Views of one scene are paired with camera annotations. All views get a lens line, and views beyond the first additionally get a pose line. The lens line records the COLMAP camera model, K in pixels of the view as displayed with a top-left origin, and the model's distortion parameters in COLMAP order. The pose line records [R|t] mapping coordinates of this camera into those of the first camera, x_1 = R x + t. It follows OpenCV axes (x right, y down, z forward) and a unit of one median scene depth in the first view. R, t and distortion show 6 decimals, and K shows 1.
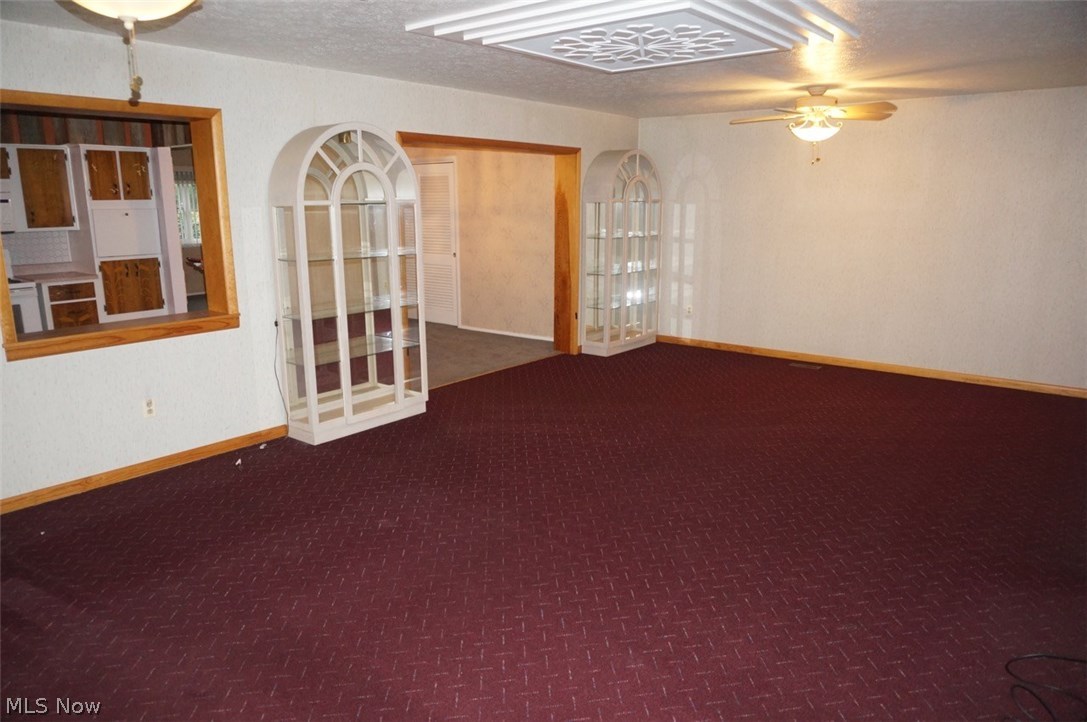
lens RADIAL K [[735.9, 0, 543.5], [0, 735.9, 361.0], [0, 0, 1]] dist [0.001821, -0.000117]
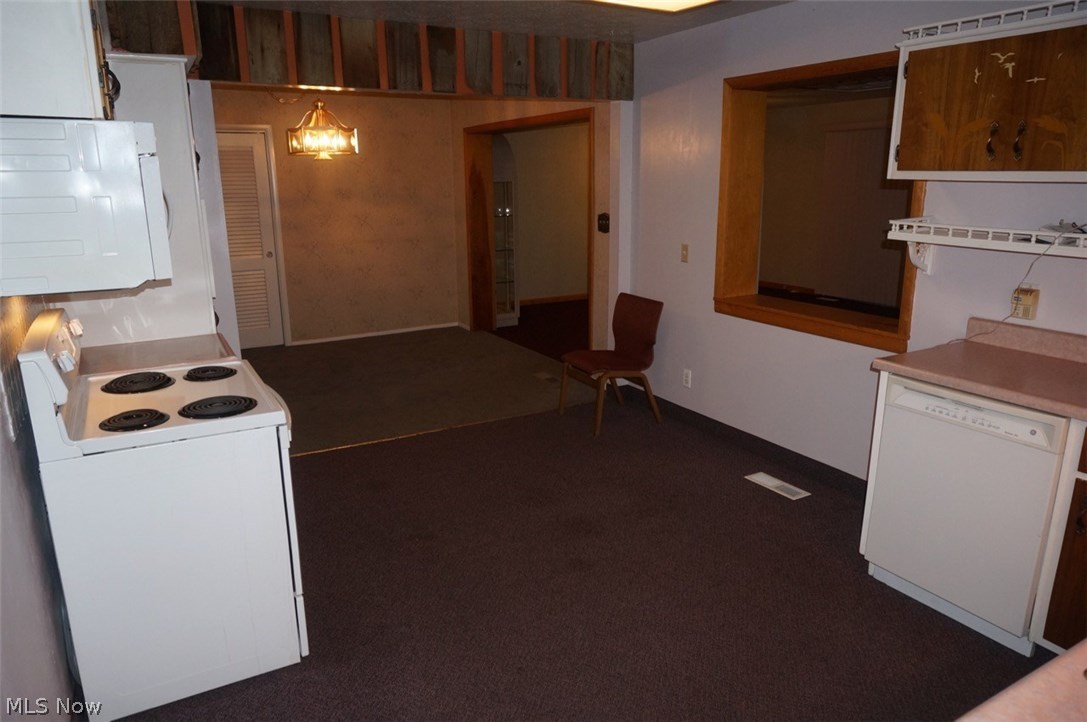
lens RADIAL K [[735.9, 0, 543.5], [0, 735.9, 361.0], [0, 0, 1]] dist [0.001821, -0.000117]
pose [[0.374701, -0.229680, 0.898246, -0.743559], [0.208469, 0.964893, 0.159760, -0.101081], [-0.903404, 0.127394, 0.409428, 0.447191]]
